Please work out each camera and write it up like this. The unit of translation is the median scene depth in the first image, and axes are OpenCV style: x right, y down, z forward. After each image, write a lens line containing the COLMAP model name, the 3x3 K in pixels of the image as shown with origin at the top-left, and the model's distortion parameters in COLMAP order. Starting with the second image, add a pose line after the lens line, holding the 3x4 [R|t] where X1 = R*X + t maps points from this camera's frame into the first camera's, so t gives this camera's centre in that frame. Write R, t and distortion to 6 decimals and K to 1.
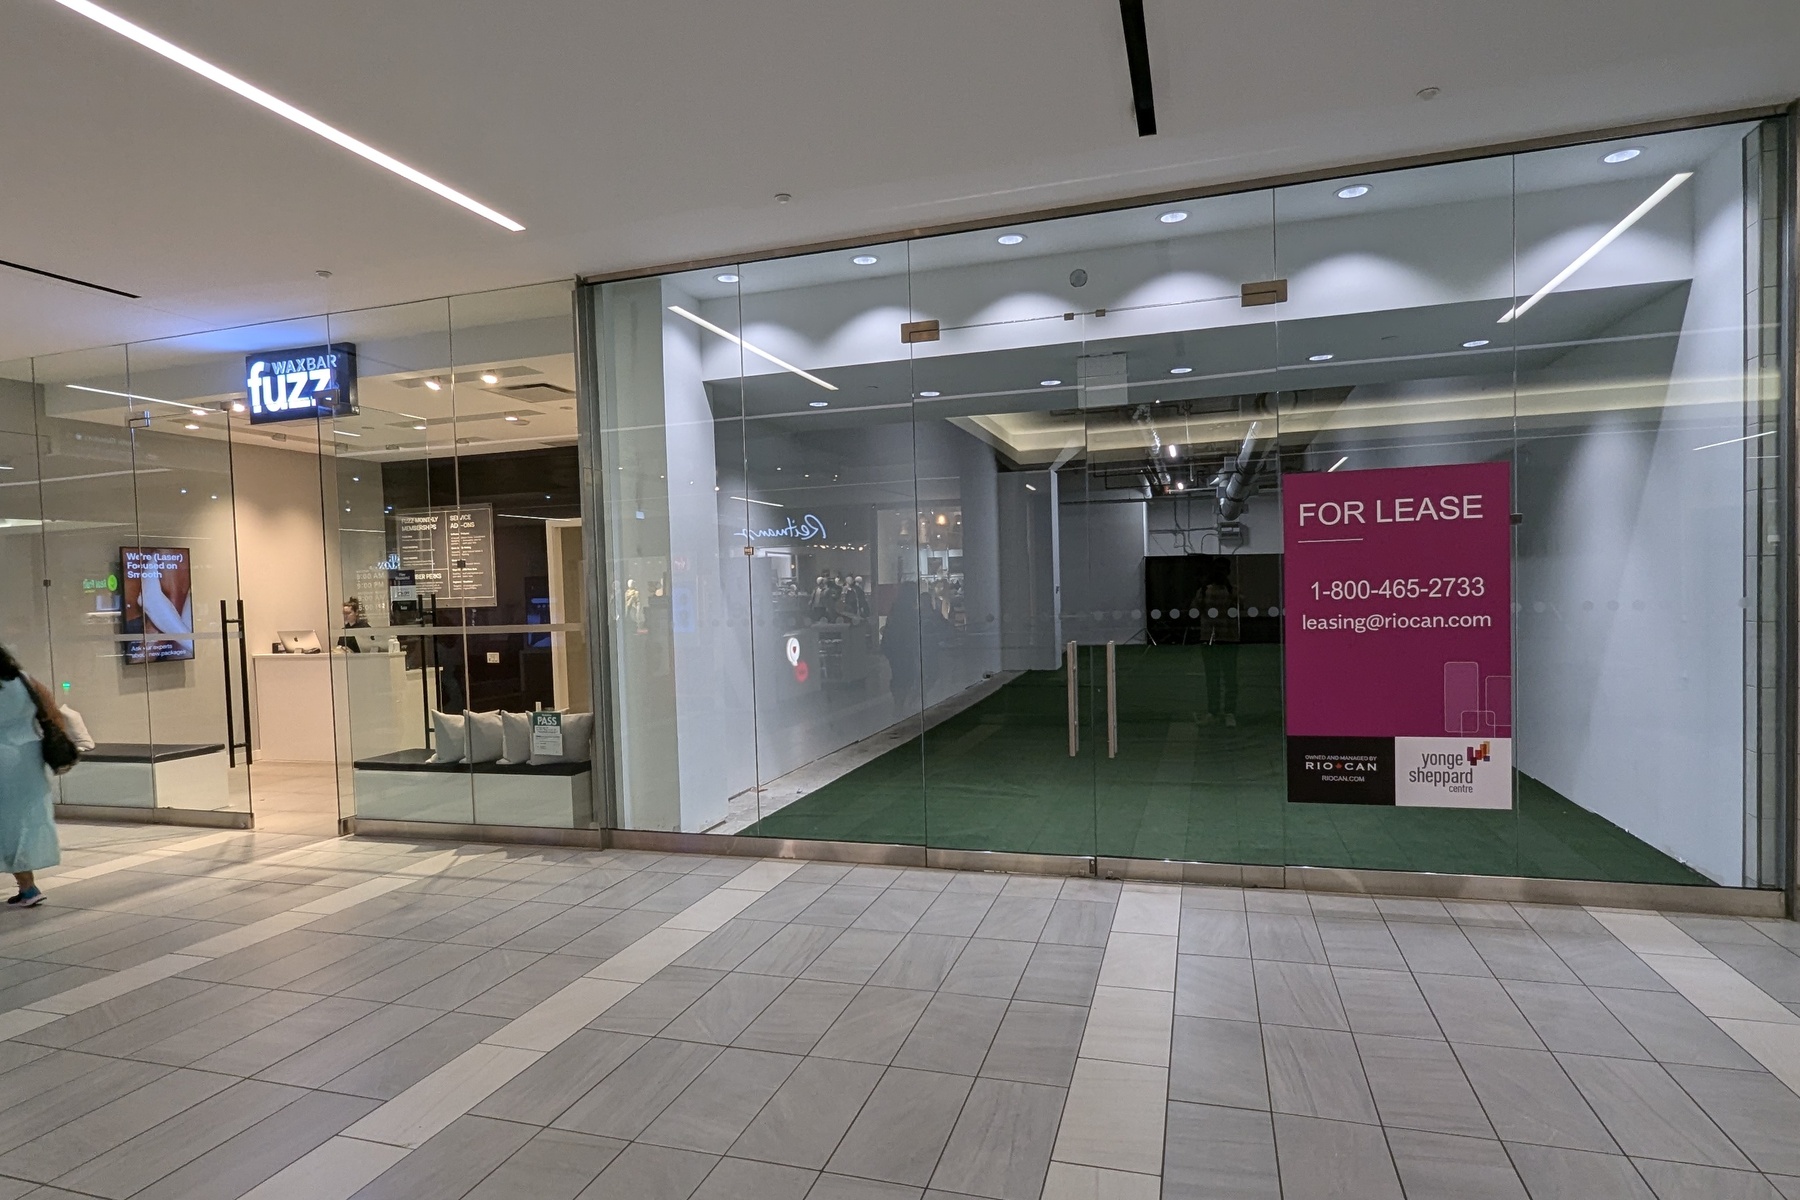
lens RADIAL K [[962.6, 0, 910.6], [0, 962.6, 622.3], [0, 0, 1]] dist [0.000050, 0.000540]
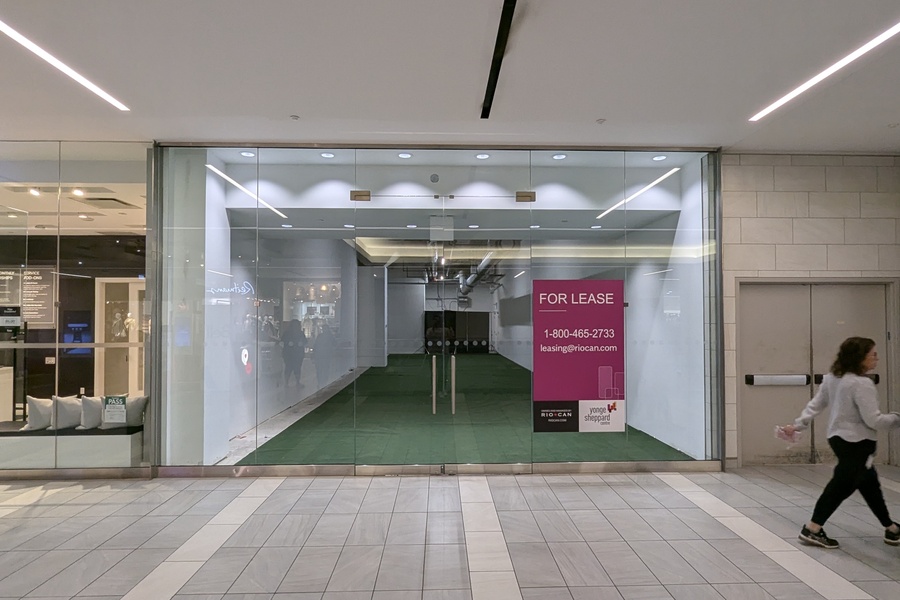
lens RADIAL K [[481.3, 0, 455.3], [0, 481.3, 311.2], [0, 0, 1]] dist [0.000050, 0.000540]
pose [[0.946216, 0.035526, 0.321579, -0.101008], [-0.015461, 0.997783, -0.064738, -0.007645], [-0.323166, 0.056284, 0.944667, 0.027805]]
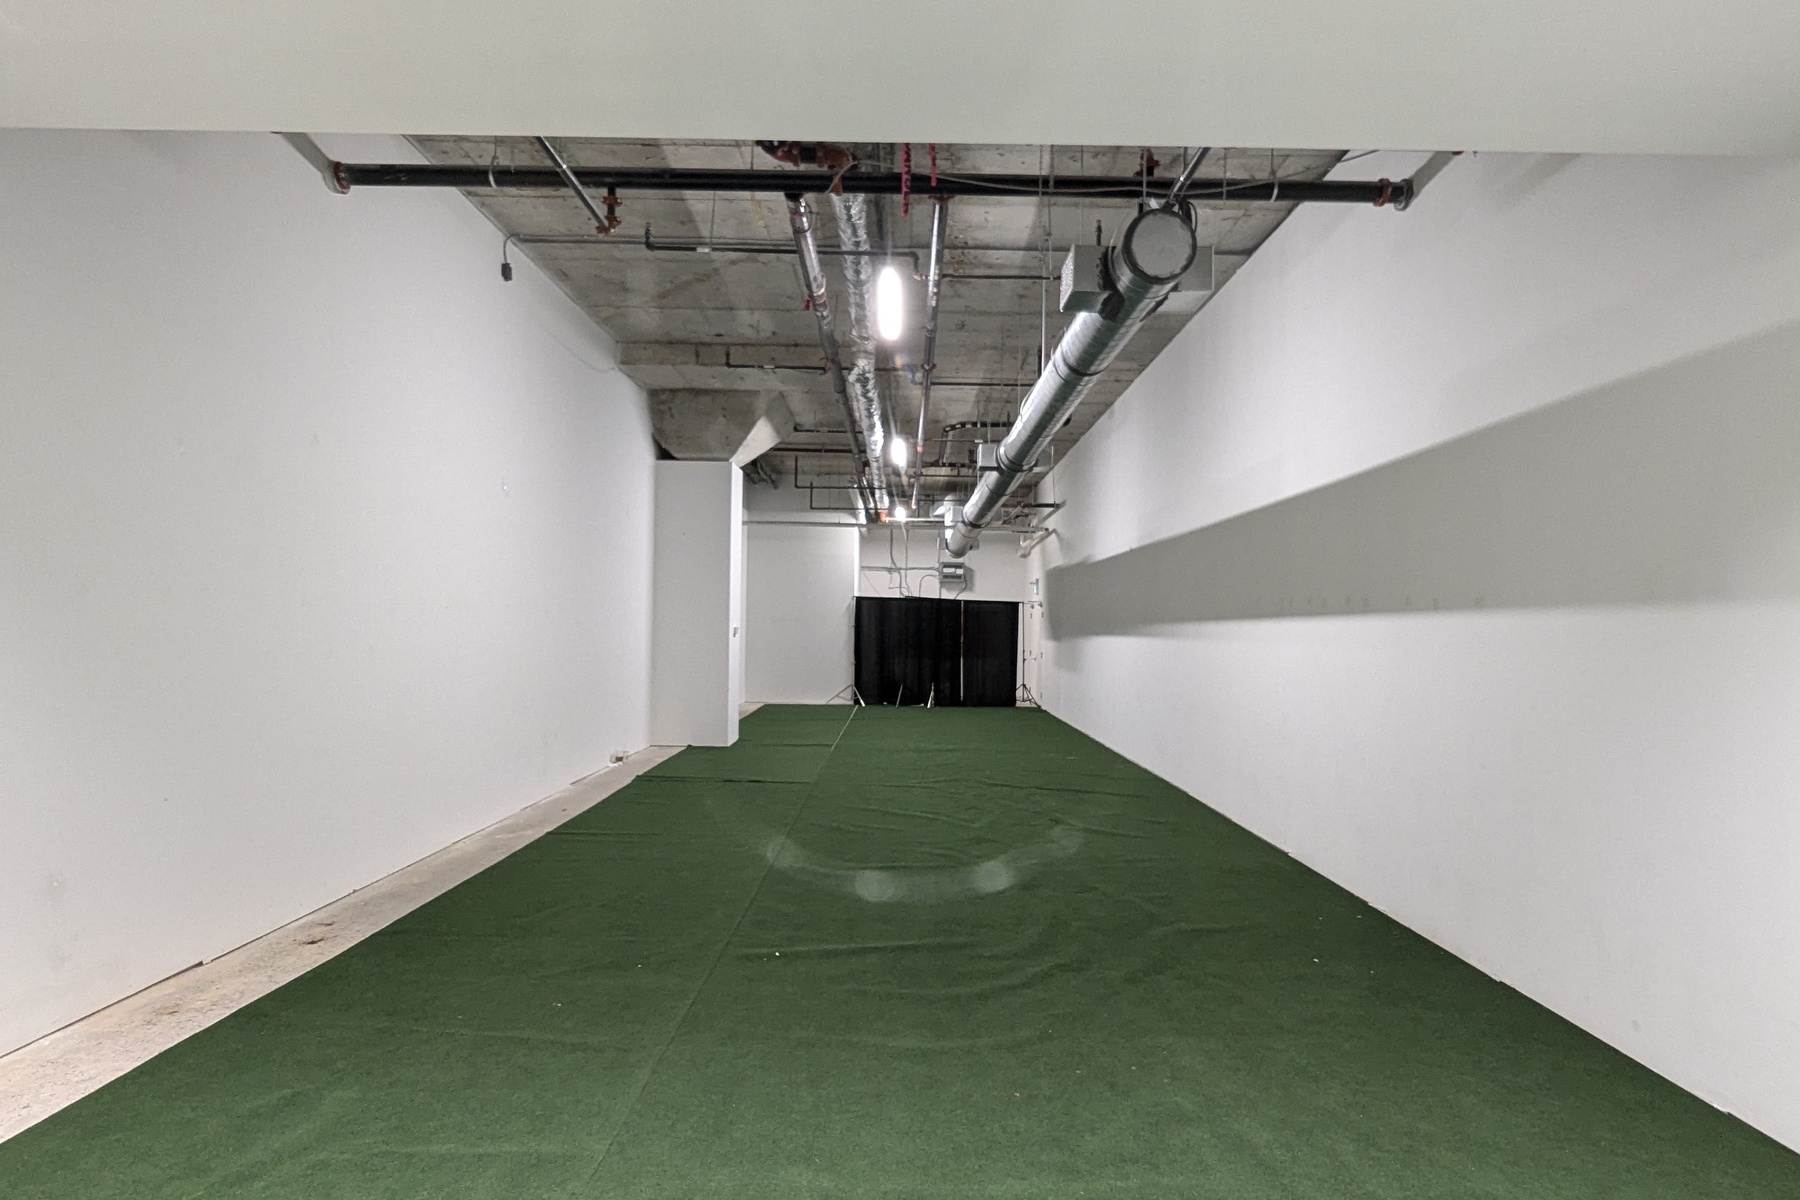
lens RADIAL K [[962.6, 0, 910.6], [0, 962.6, 622.3], [0, 0, 1]] dist [0.000050, 0.000540]
pose [[0.954204, 0.044832, 0.295778, 0.198030], [-0.031314, 0.998244, -0.050285, -0.028337], [-0.297513, 0.038720, 0.953932, 0.855997]]
